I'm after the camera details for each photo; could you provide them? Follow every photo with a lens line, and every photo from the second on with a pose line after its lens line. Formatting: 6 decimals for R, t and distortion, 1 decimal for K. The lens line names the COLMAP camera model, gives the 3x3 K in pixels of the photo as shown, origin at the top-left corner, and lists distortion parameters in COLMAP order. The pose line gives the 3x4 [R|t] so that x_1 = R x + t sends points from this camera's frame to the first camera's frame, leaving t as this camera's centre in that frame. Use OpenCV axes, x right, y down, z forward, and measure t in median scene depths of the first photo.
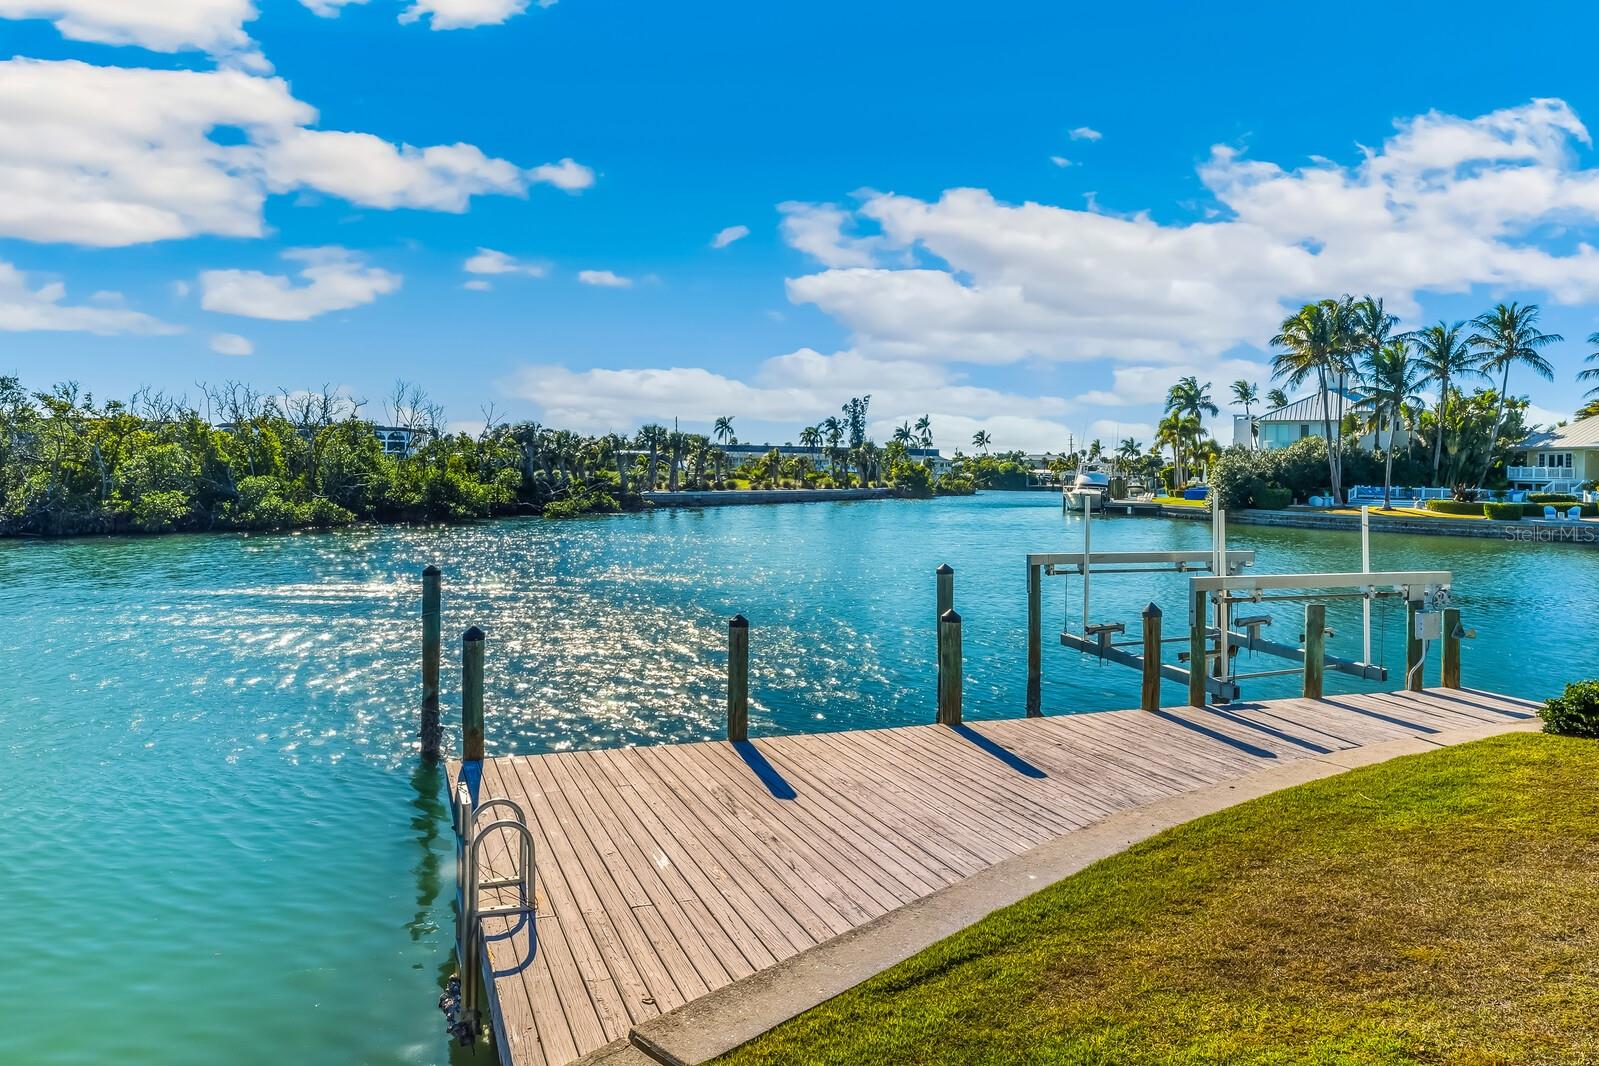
lens RADIAL K [[1063.4, 0, 806.2], [0, 1063.4, 479.9], [0, 0, 1]] dist [-0.001787, -0.000303]
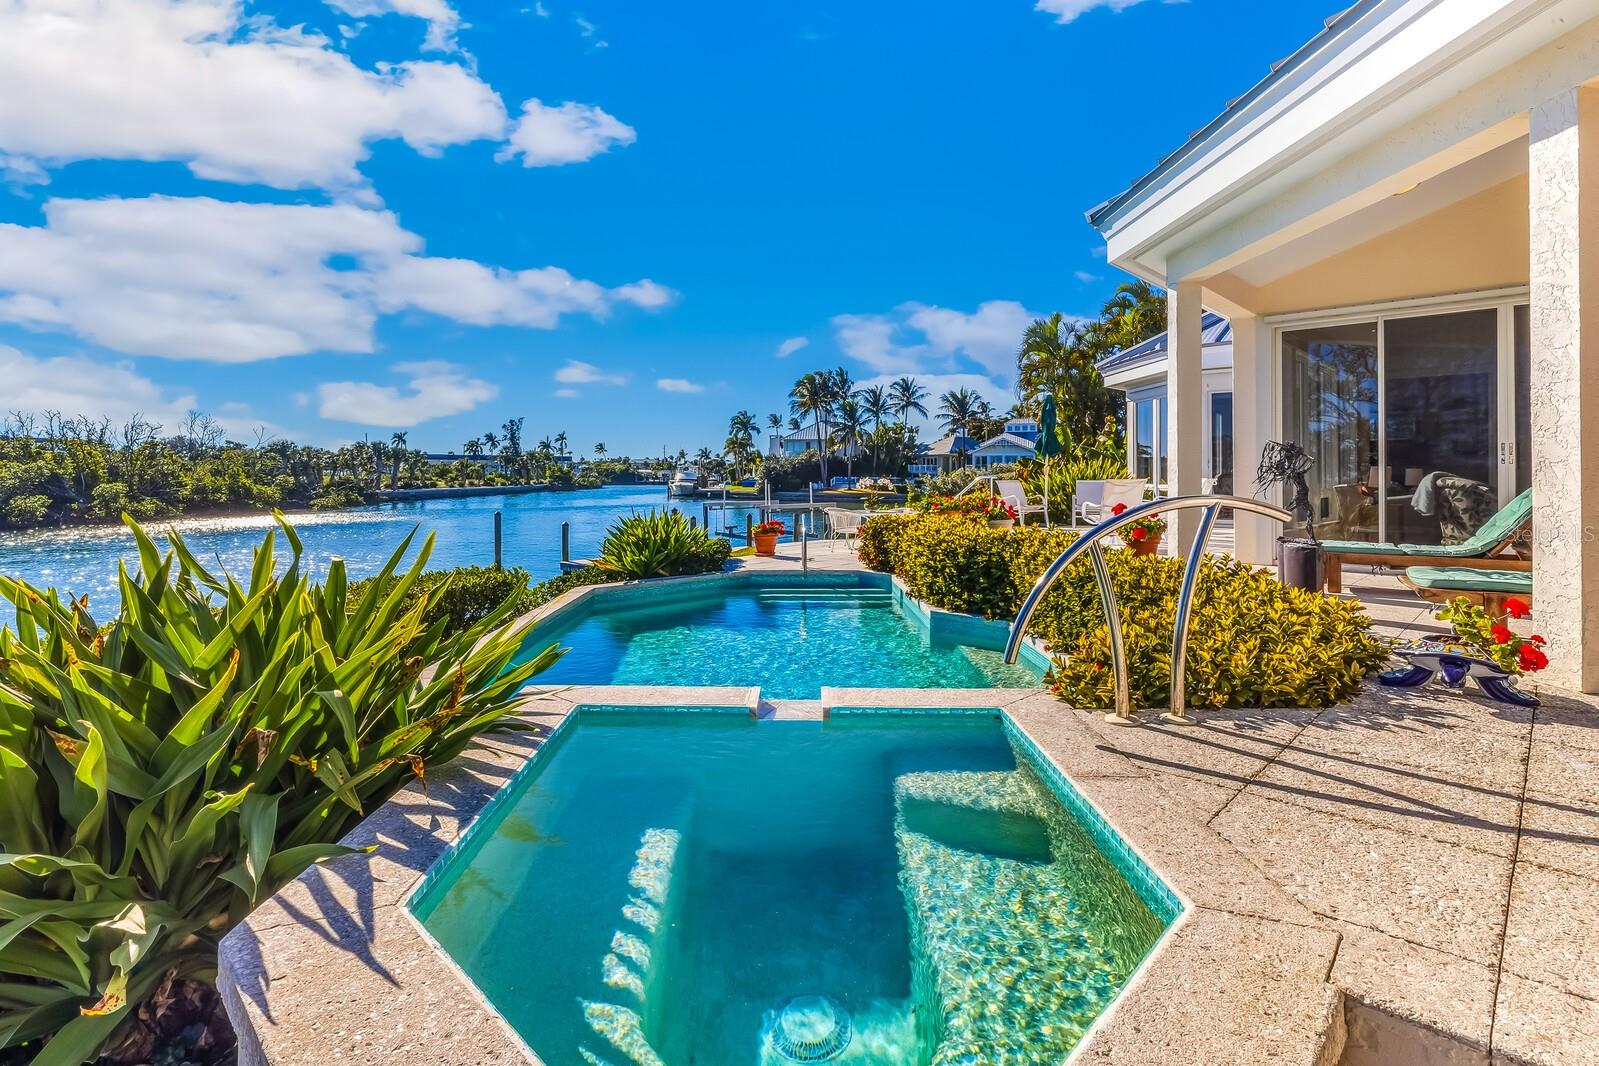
lens RADIAL K [[788.5, 0, 798.7], [0, 788.5, 476.0], [0, 0, 1]] dist [-0.027020, 0.000128]
pose [[0.913325, -0.016952, 0.406879, -0.059138], [0.017607, 0.999843, 0.002134, -0.000023], [-0.406852, 0.005215, 0.913479, -0.144988]]
